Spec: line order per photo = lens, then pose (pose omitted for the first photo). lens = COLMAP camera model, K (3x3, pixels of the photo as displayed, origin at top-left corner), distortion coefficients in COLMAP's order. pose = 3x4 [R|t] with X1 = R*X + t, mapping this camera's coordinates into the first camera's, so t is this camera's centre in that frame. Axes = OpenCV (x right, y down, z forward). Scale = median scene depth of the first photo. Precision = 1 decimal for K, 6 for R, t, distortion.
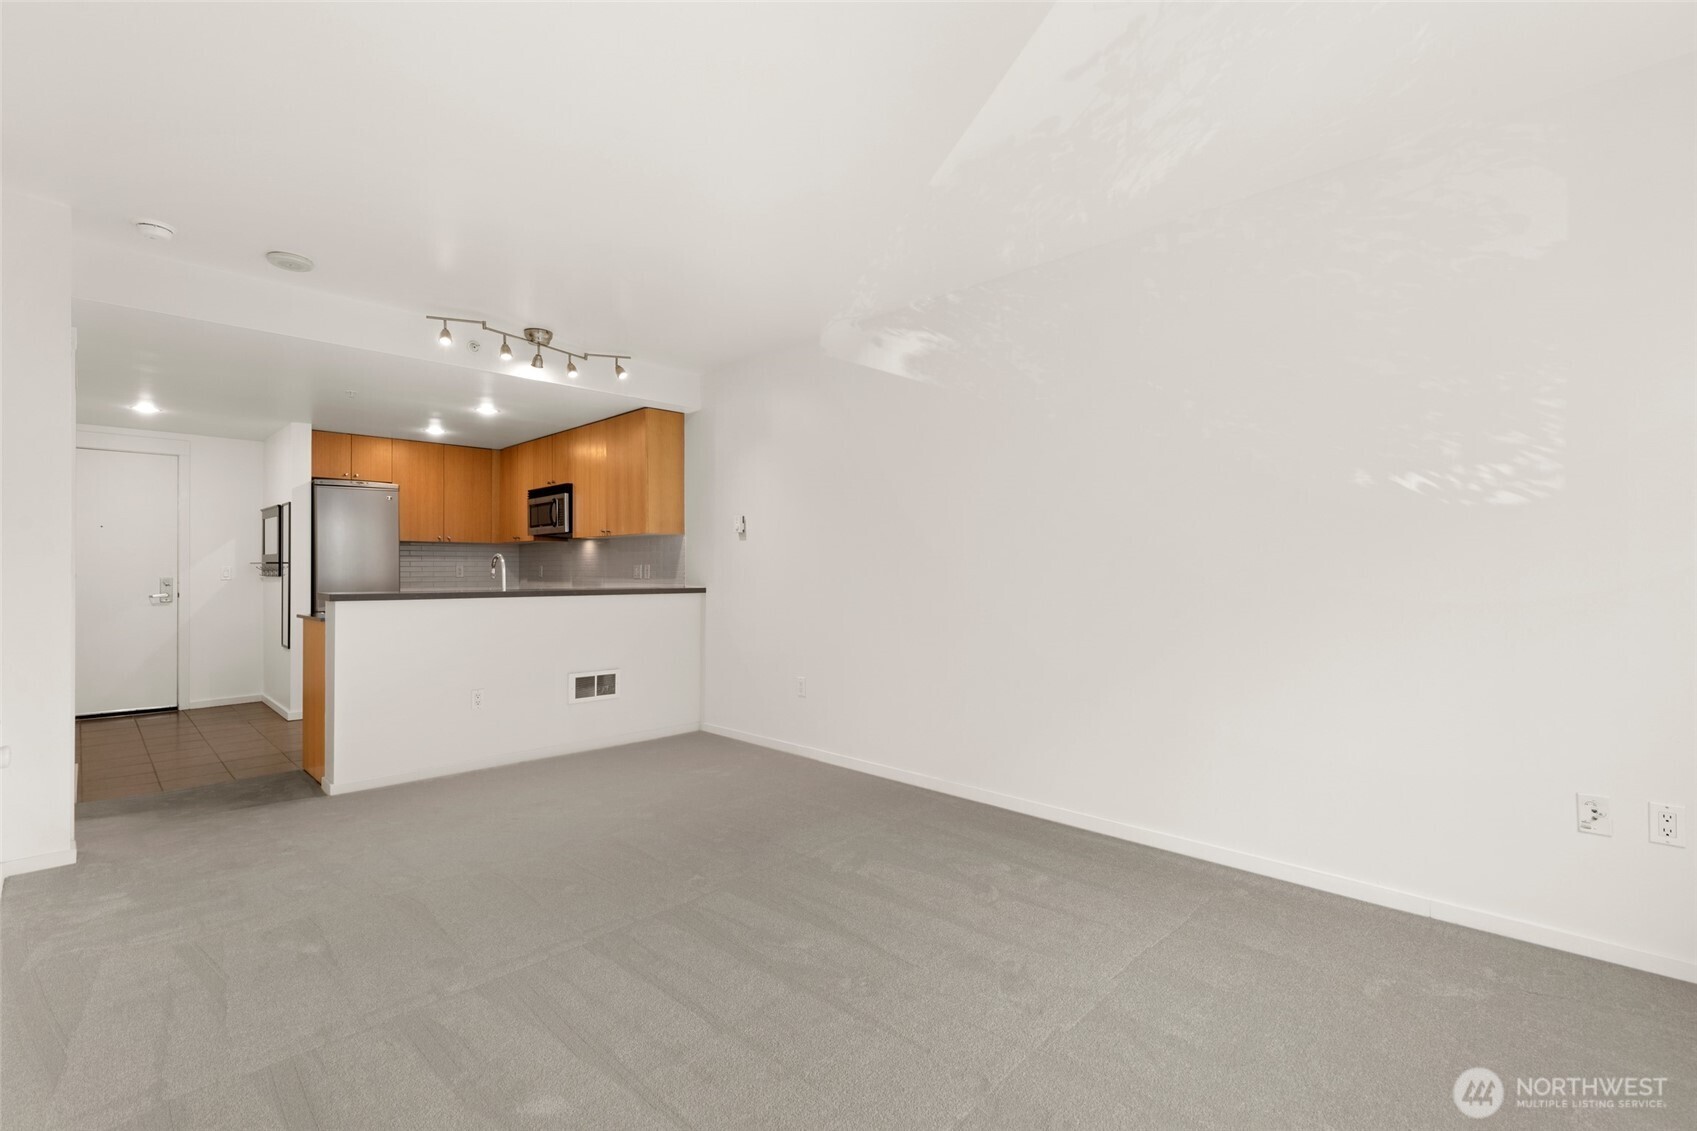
lens RADIAL K [[762.8, 0, 846.5], [0, 762.8, 570.4], [0, 0, 1]] dist [0.008995, -0.000275]
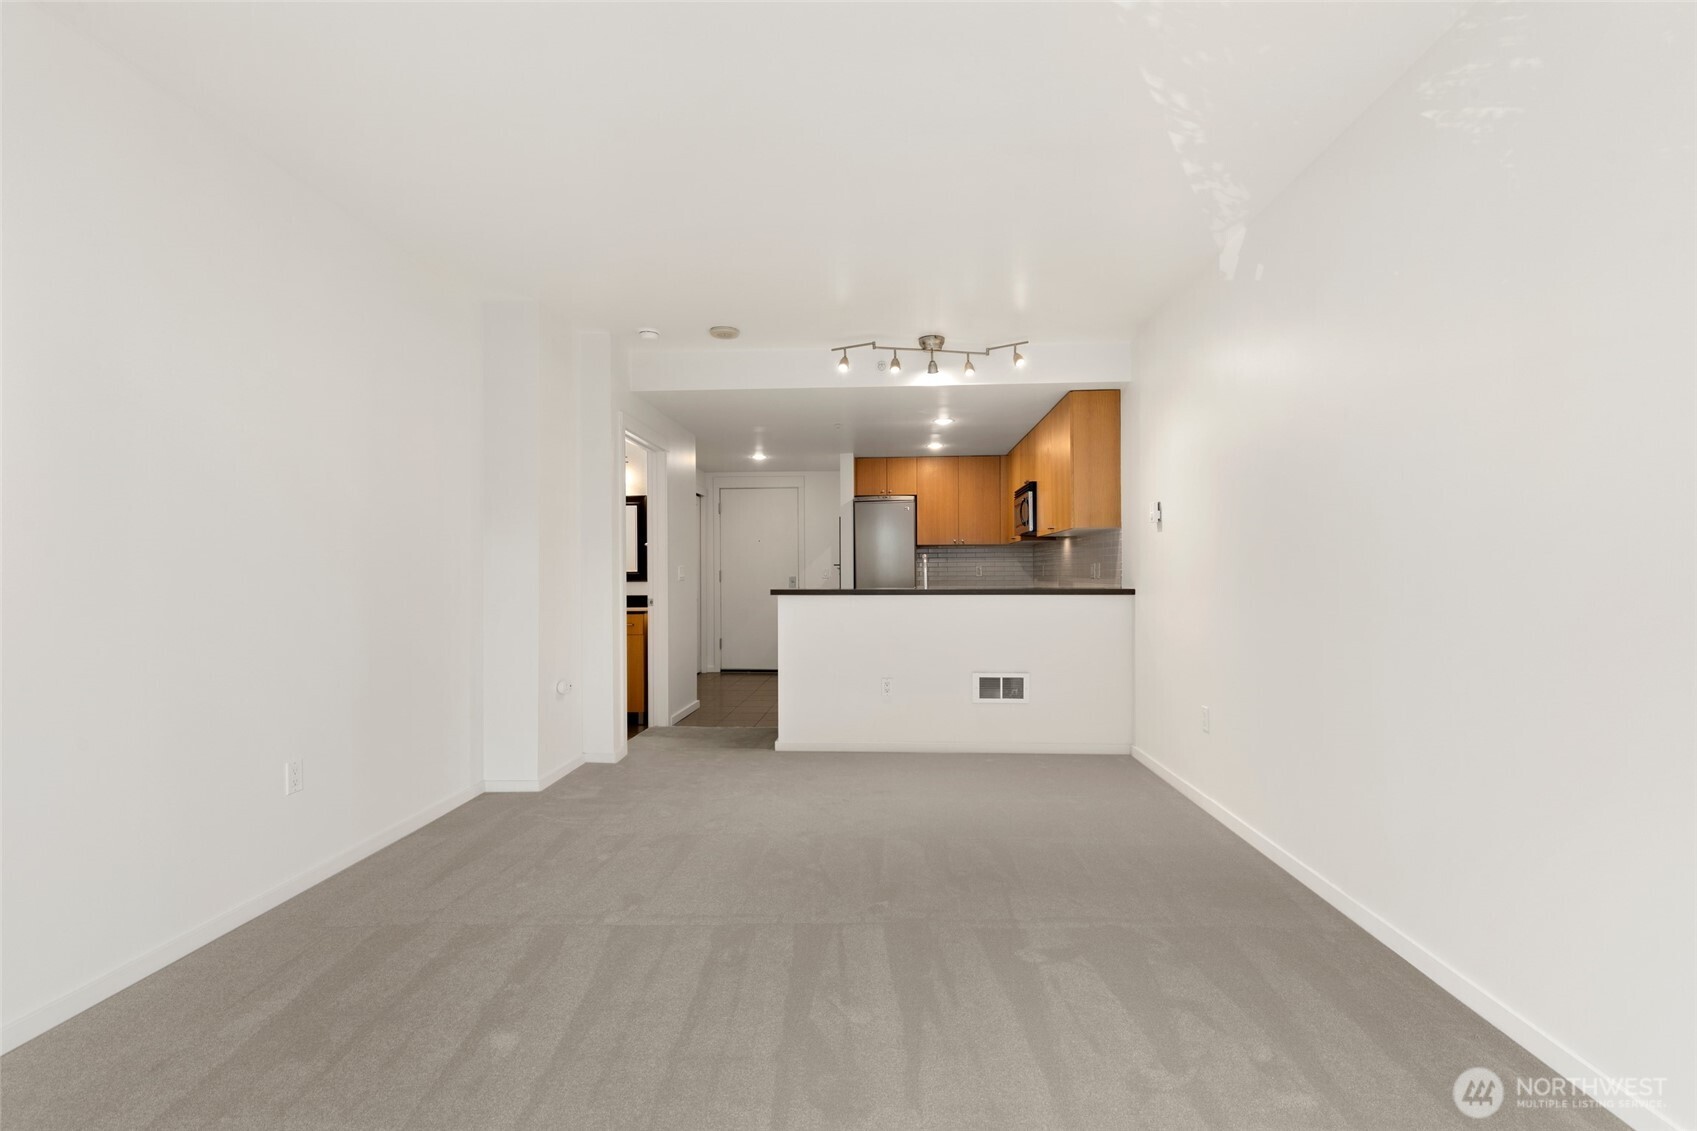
lens RADIAL K [[758.1, 0, 846.5], [0, 758.1, 577.4], [0, 0, 1]] dist [0.011157, -0.000107]
pose [[0.664152, 0.001995, -0.747595, 0.258441], [0.005353, 0.999958, 0.007424, 0.001998], [0.747579, -0.008933, 0.664113, 0.206929]]
